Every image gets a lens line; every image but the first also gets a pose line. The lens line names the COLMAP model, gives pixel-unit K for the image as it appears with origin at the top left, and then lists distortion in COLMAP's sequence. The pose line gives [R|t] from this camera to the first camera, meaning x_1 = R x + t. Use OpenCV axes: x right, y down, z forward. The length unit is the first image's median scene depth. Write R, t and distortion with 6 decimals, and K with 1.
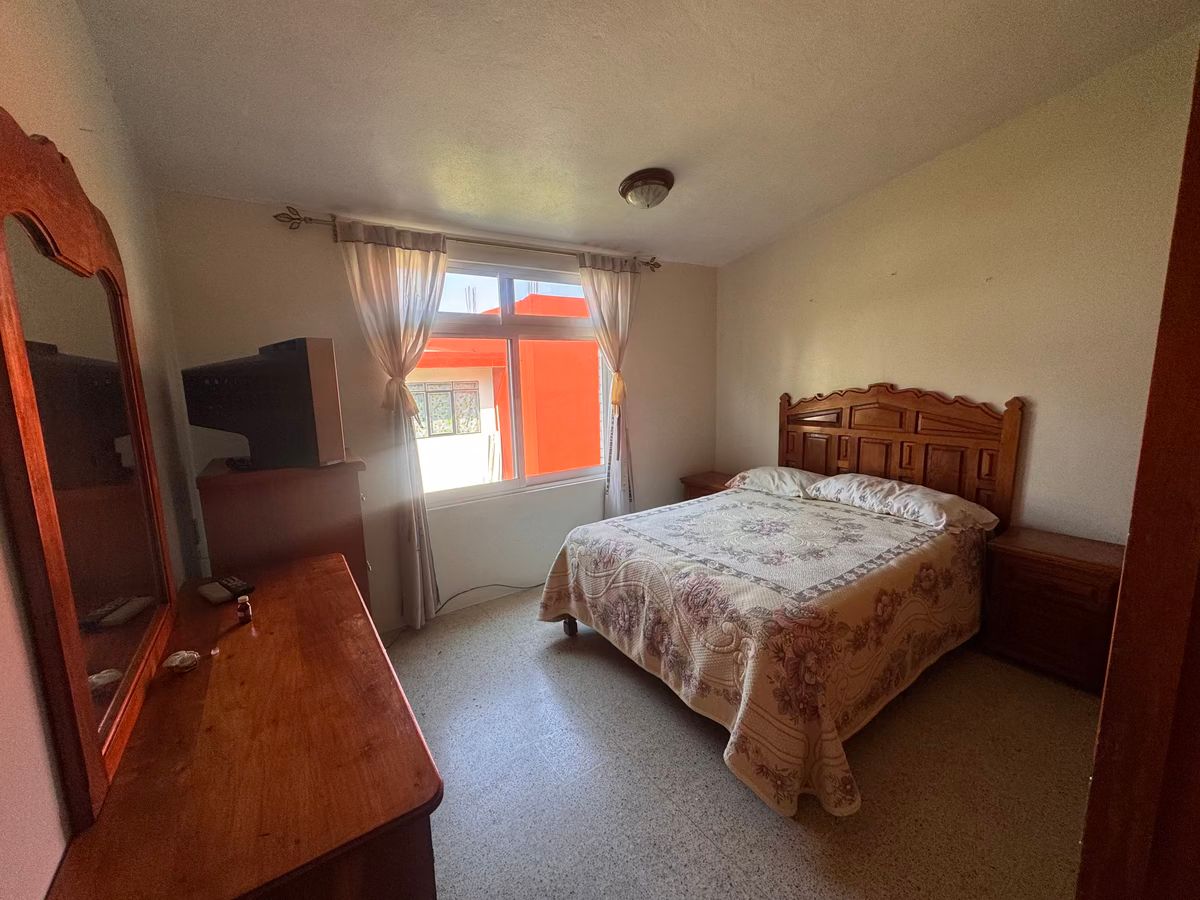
lens RADIAL K [[478.1, 0, 595.4], [0, 478.1, 452.4], [0, 0, 1]] dist [-0.001897, 0.000309]
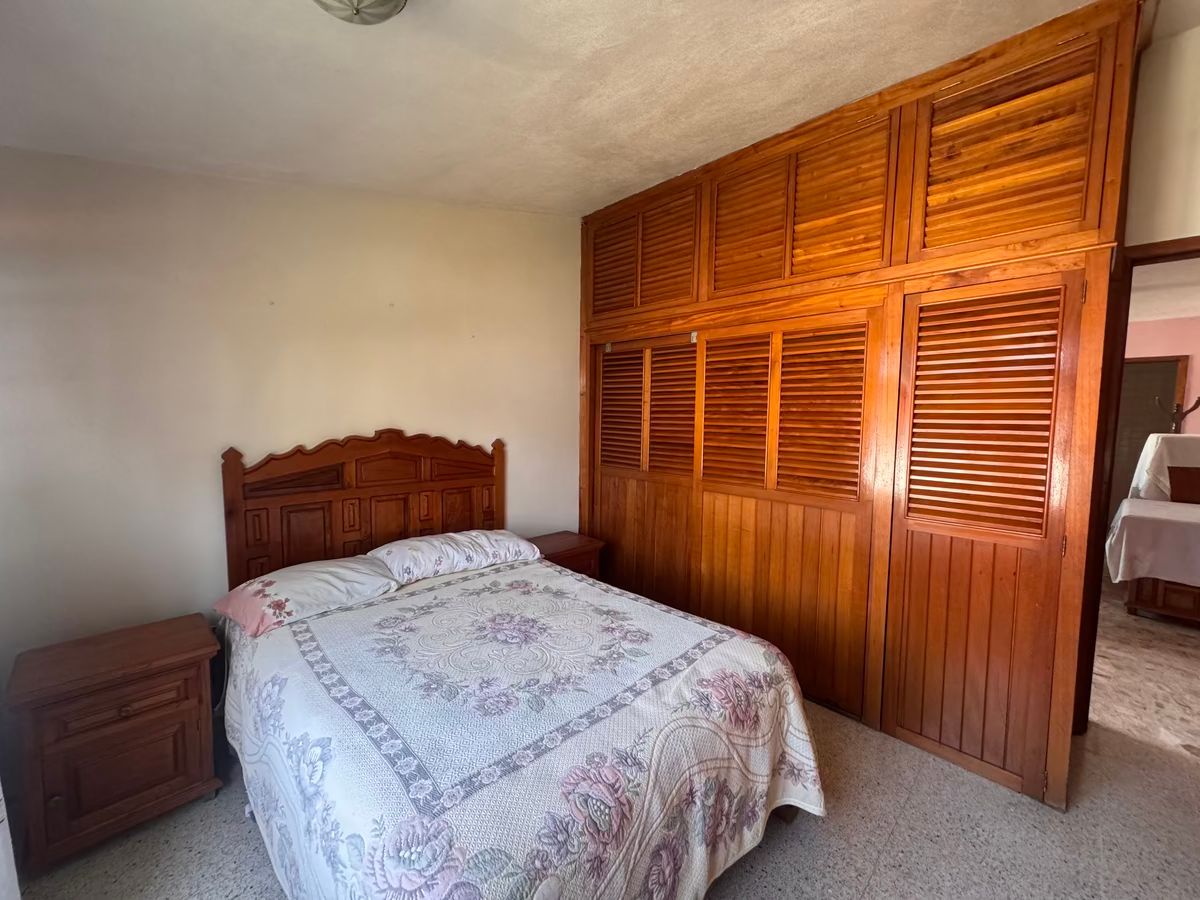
lens RADIAL K [[478.1, 0, 600.3], [0, 478.1, 449.1], [0, 0, 1]] dist [-0.001897, 0.000309]
pose [[-0.172109, -0.049760, 0.983820, -0.369204], [0.145044, 0.986558, 0.075272, -0.146661], [-0.974341, 0.155652, -0.162578, 0.959779]]
